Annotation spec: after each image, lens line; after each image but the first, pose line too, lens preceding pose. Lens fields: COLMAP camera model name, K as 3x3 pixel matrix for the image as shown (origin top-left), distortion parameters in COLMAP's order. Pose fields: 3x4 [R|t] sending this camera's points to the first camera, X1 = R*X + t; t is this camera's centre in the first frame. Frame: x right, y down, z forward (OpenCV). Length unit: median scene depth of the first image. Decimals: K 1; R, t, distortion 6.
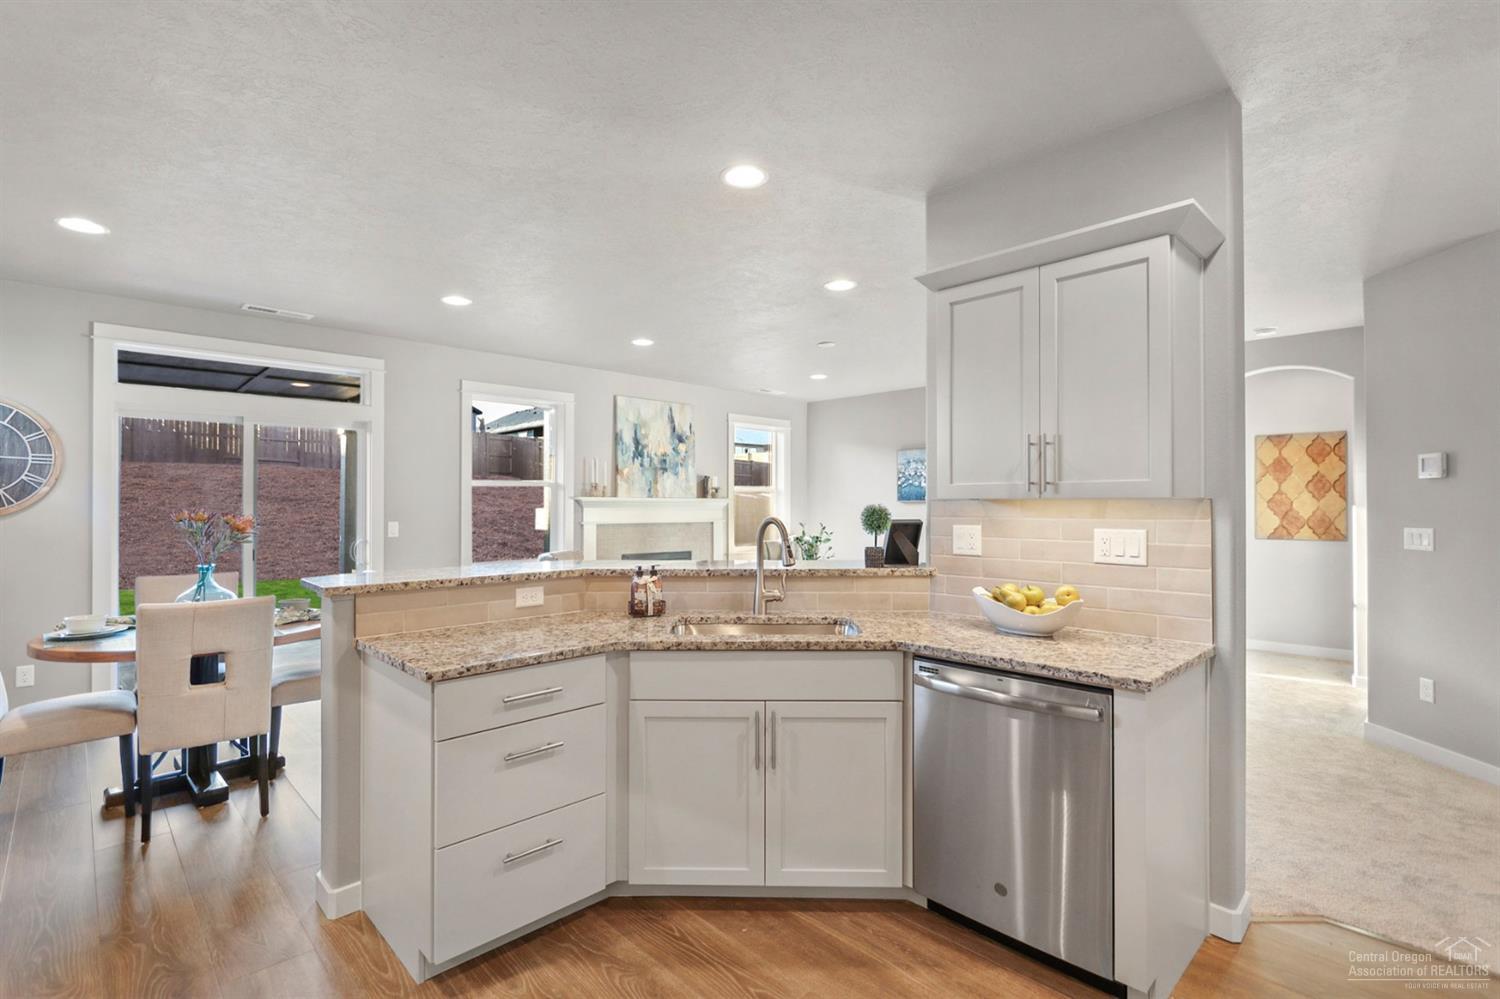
lens RADIAL K [[706.0, 0, 750.0], [0, 706.0, 499.5], [0, 0, 1]] dist [-0.001093, -0.000167]
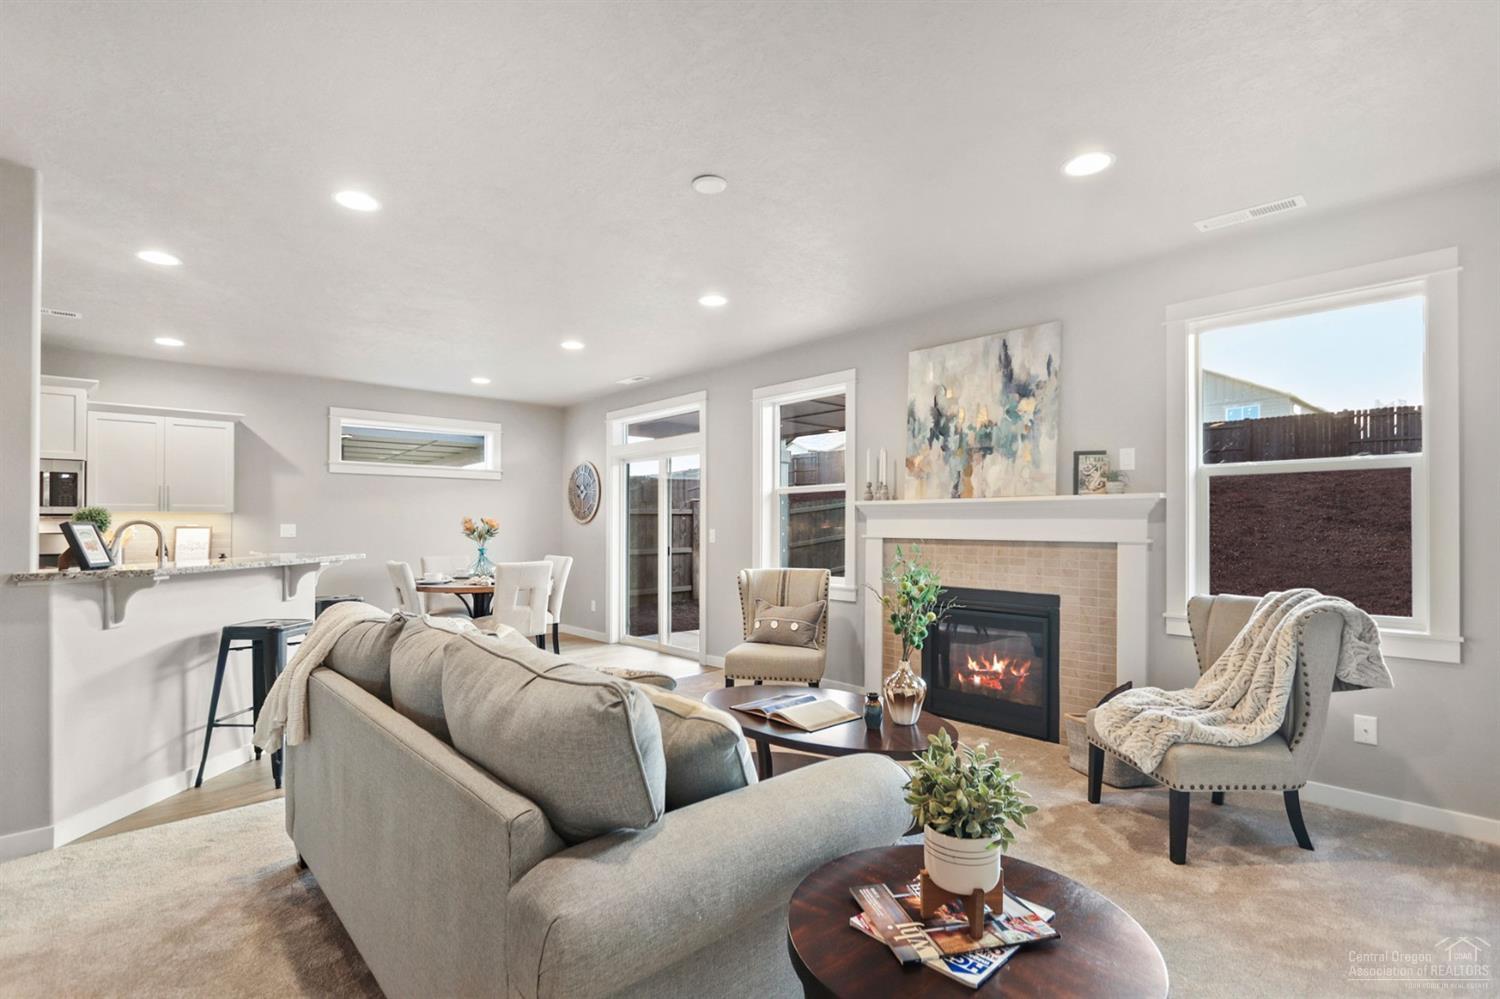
lens RADIAL K [[687.3, 0, 744.2], [0, 687.3, 520.8], [0, 0, 1]] dist [0.000464, 0.000018]
pose [[-0.023046, -0.004398, -0.999725, 0.469389], [0.009311, 0.999946, -0.004613, 0.018033], [0.999691, -0.009415, -0.023004, 0.828033]]
